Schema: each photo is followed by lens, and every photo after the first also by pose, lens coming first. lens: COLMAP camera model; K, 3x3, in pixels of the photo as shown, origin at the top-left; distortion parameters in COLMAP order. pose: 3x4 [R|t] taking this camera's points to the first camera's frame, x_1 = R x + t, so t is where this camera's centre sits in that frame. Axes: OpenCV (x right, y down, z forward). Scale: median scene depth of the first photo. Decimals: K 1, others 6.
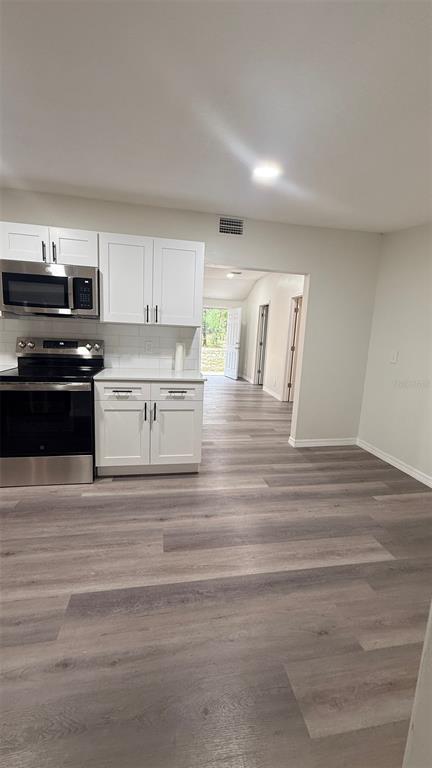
lens RADIAL K [[306.9, 0, 215.2], [0, 306.9, 380.9], [0, 0, 1]] dist [0.001643, 0.000246]
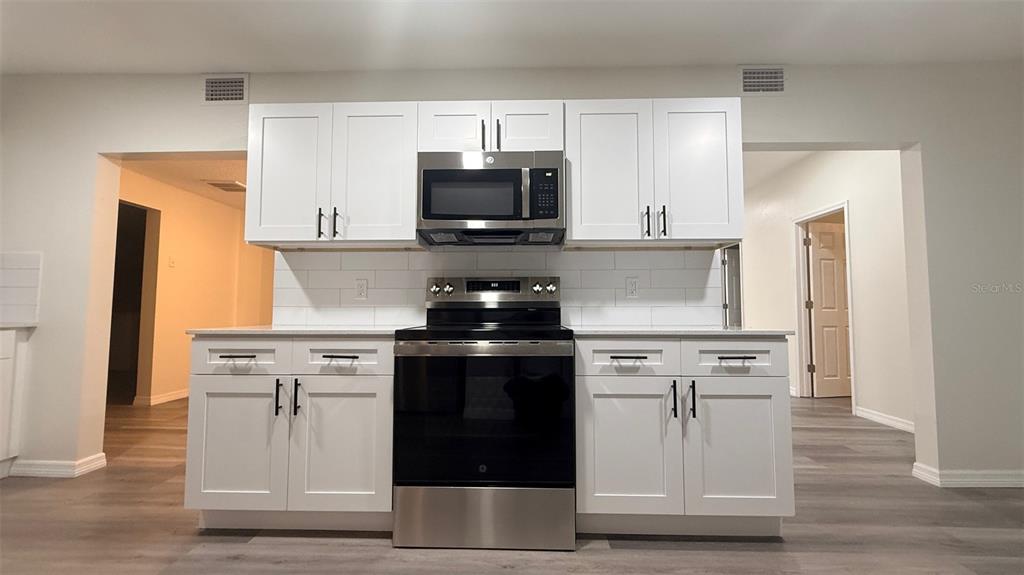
lens RADIAL K [[409.2, 0, 512.0], [0, 409.2, 287.5], [0, 0, 1]] dist [0.001643, 0.000246]
pose [[0.977186, -0.056481, -0.204740, -0.331331], [0.010875, 0.976033, -0.217352, 0.063929], [0.212109, 0.210166, 0.954379, 0.263830]]
